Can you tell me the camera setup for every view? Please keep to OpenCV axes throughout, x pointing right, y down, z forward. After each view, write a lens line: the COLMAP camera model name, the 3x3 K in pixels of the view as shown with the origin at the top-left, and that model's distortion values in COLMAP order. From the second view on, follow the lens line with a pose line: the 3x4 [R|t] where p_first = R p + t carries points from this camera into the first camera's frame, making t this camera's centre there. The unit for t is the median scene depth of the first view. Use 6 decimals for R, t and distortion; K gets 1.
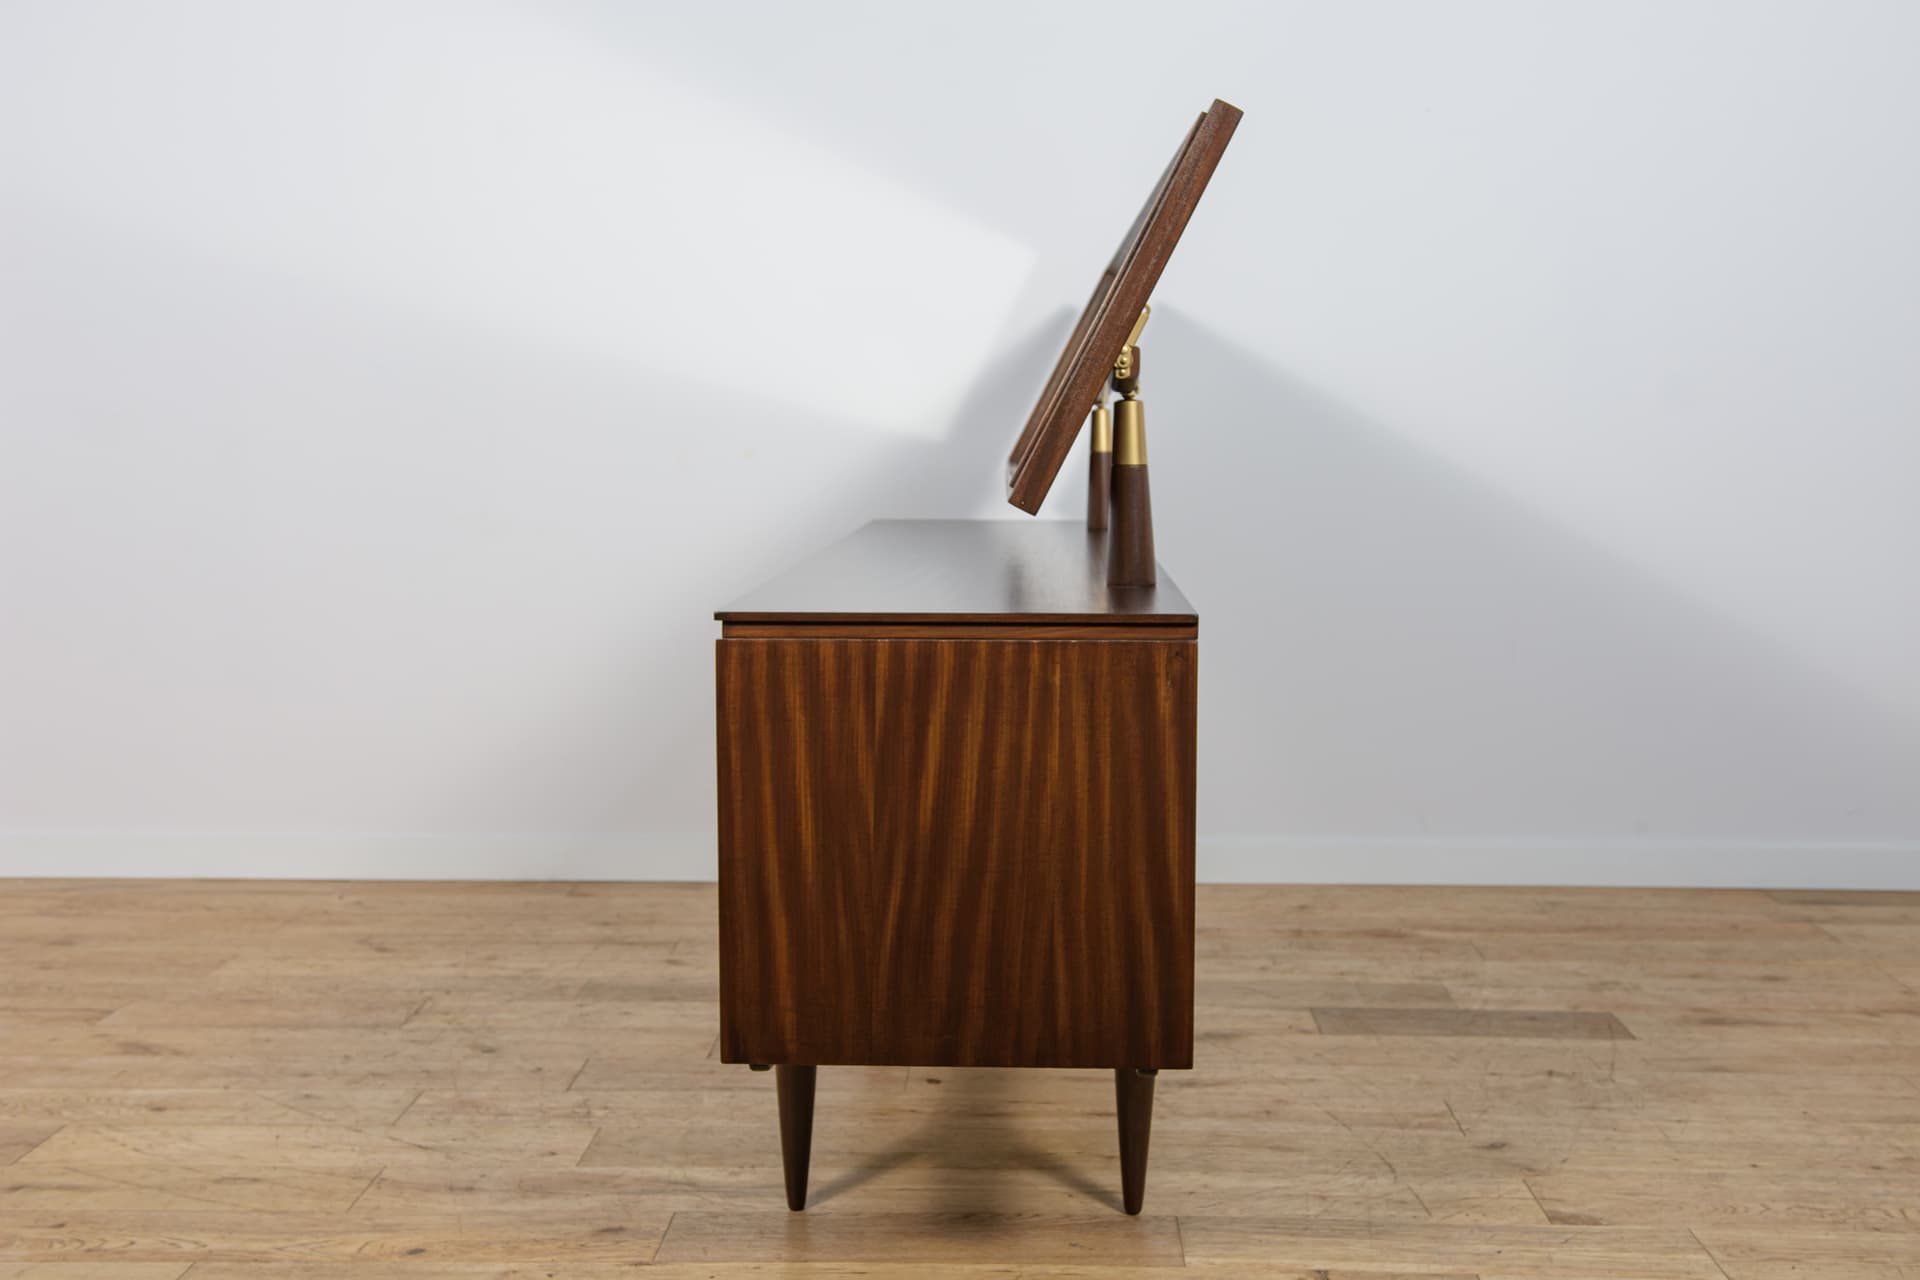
lens RADIAL K [[2156.1, 0, 960.8], [0, 2156.1, 642.2], [0, 0, 1]] dist [0.008180, 0.129411]
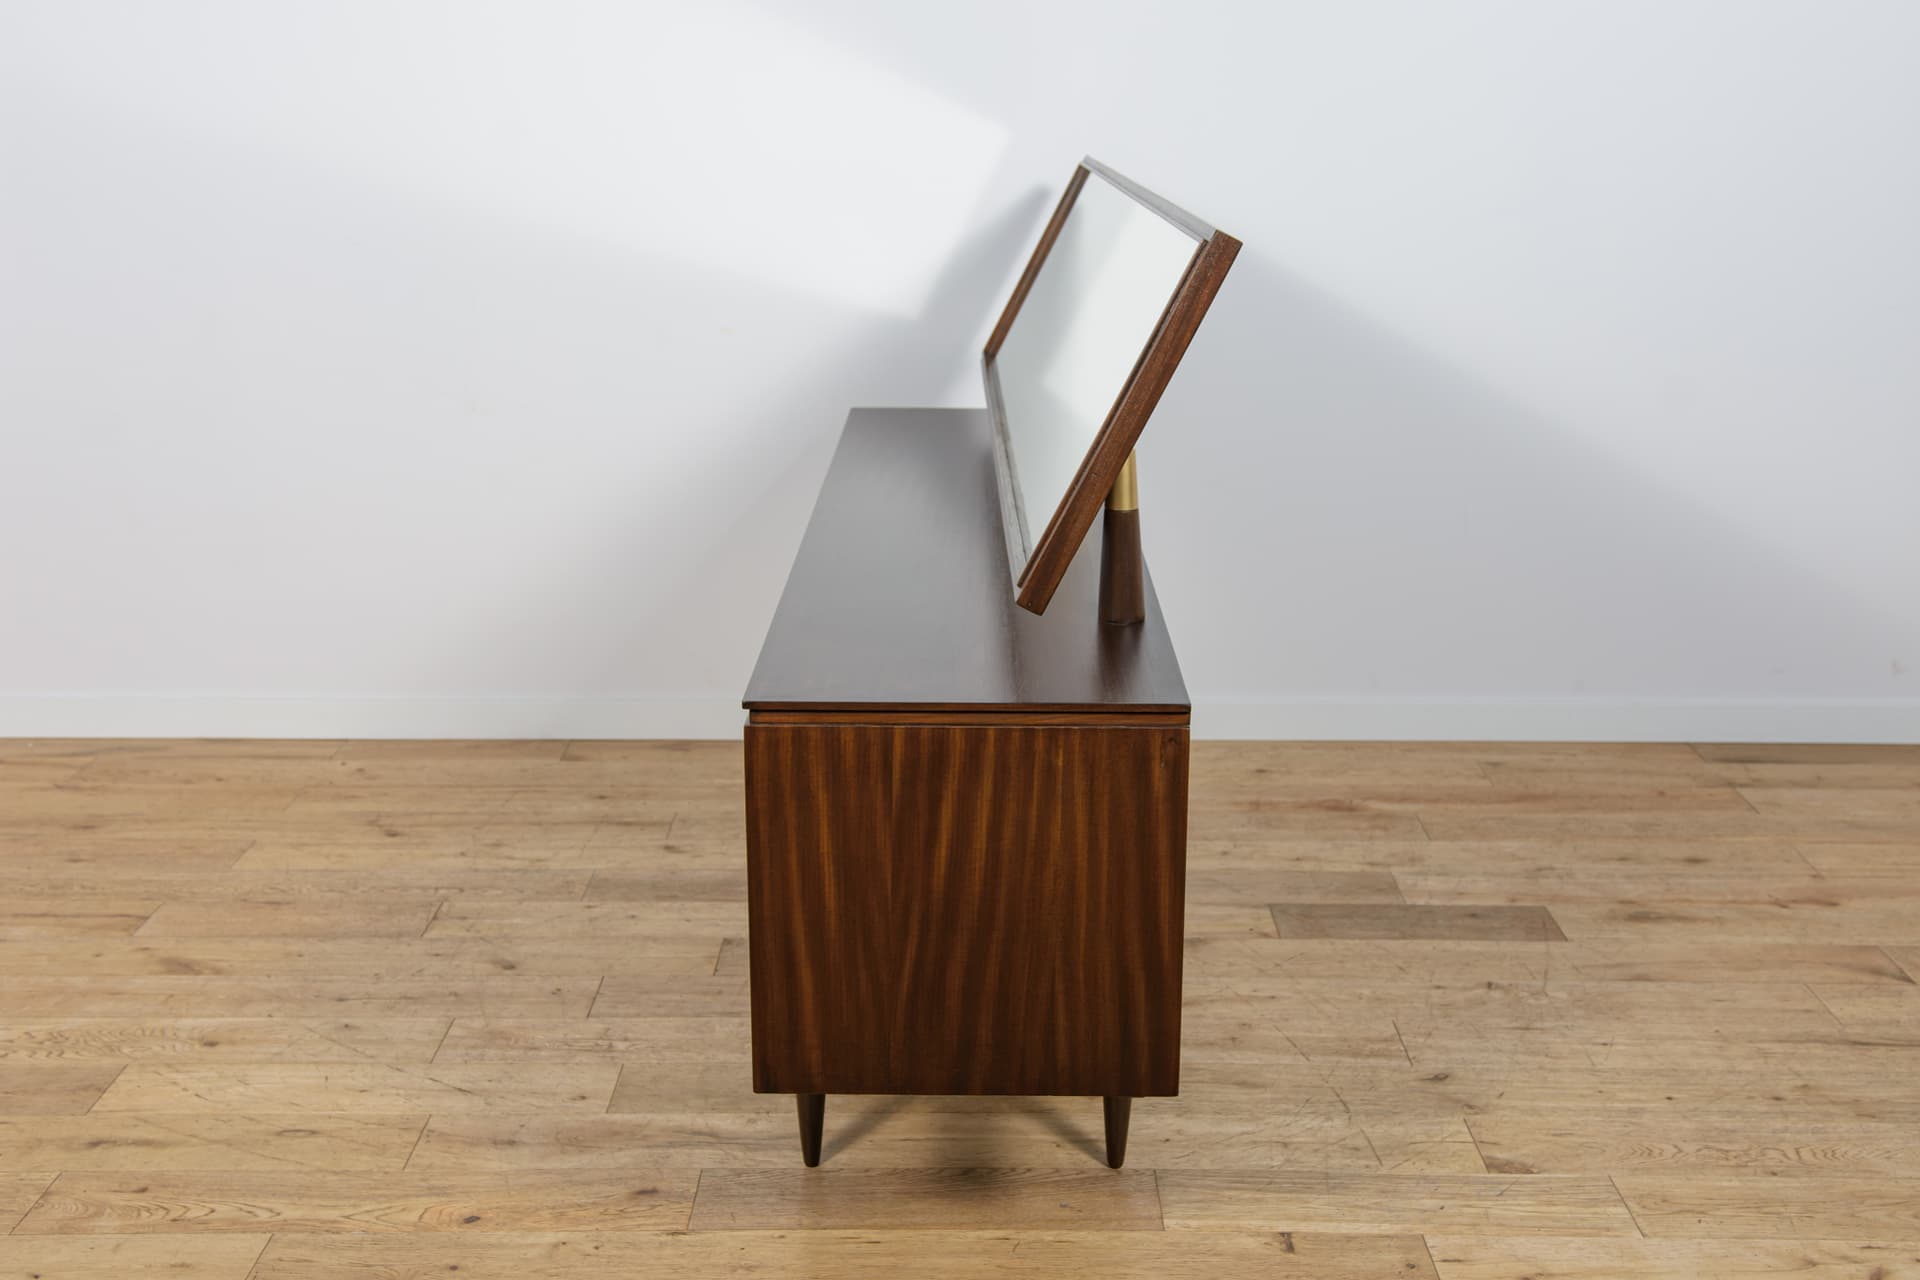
lens RADIAL K [[2156.1, 0, 960.8], [0, 2156.1, 642.2], [0, 0, 1]] dist [0.008180, 0.129411]
pose [[0.999576, -0.005604, 0.028567, -0.026770], [0.000903, 0.986793, 0.161985, -0.161974], [-0.029098, -0.161890, 0.986380, -0.044657]]
